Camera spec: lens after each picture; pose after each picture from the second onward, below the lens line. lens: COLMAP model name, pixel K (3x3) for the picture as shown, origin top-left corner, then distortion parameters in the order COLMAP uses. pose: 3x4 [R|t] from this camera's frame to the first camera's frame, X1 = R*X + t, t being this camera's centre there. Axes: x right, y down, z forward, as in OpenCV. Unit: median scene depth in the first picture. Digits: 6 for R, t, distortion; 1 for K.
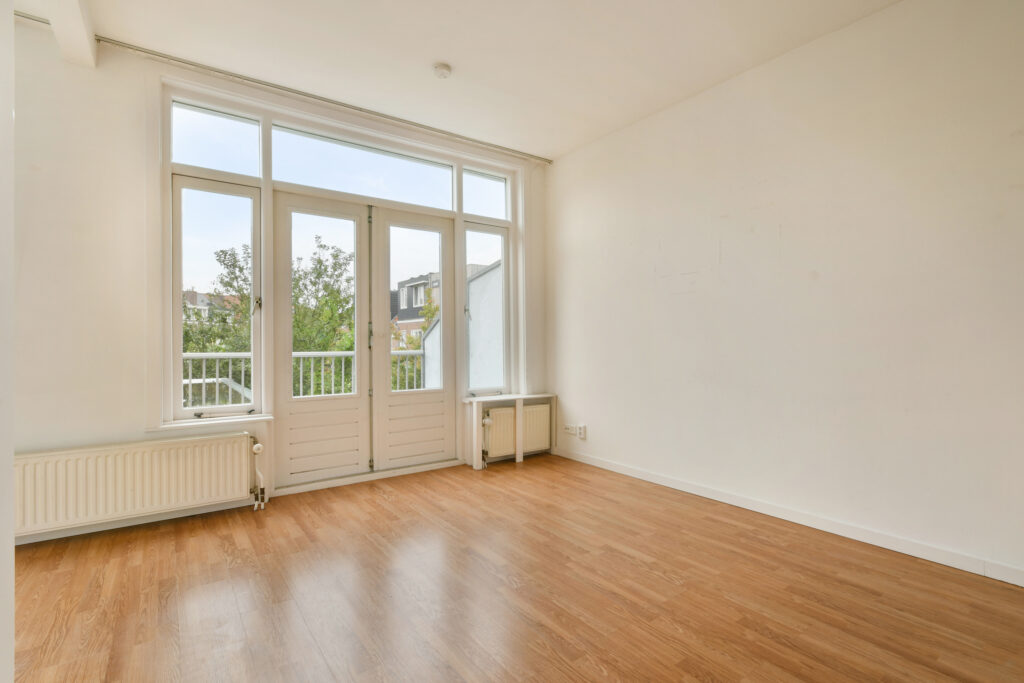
lens RADIAL K [[481.8, 0, 516.1], [0, 481.8, 343.1], [0, 0, 1]] dist [-0.013840, 0.000101]
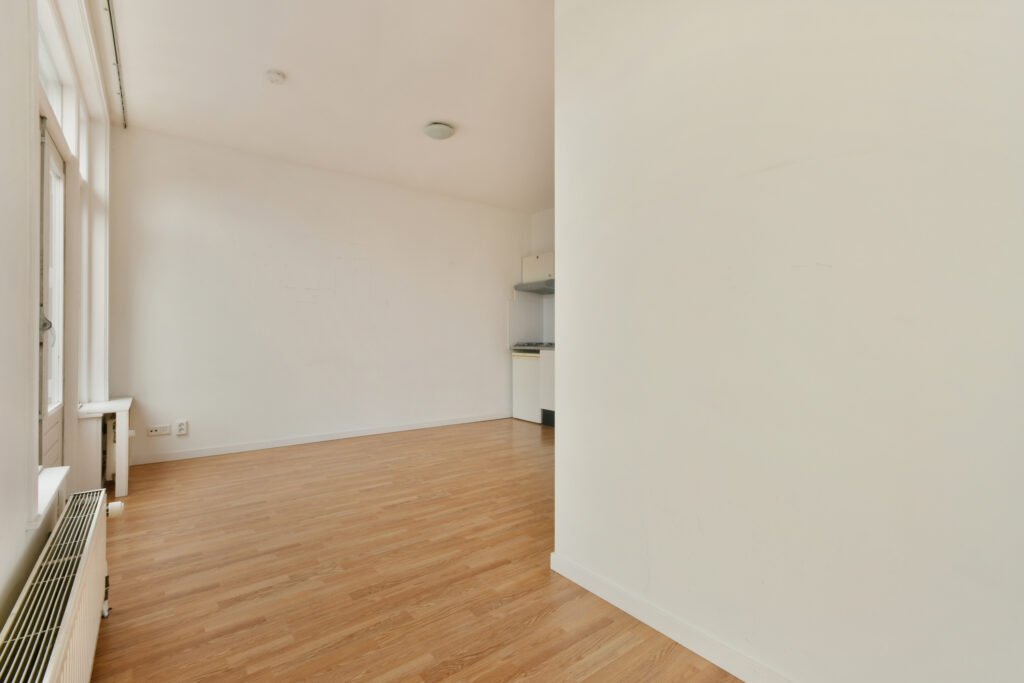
lens RADIAL K [[462.0, 0, 512.0], [0, 462.0, 341.5], [0, 0, 1]] dist [-0.001688, -0.000231]
pose [[-0.035175, -0.010578, 0.999325, -1.225699], [-0.000761, 0.999944, 0.010558, -0.002148], [-0.999381, -0.000389, -0.035182, 0.548960]]
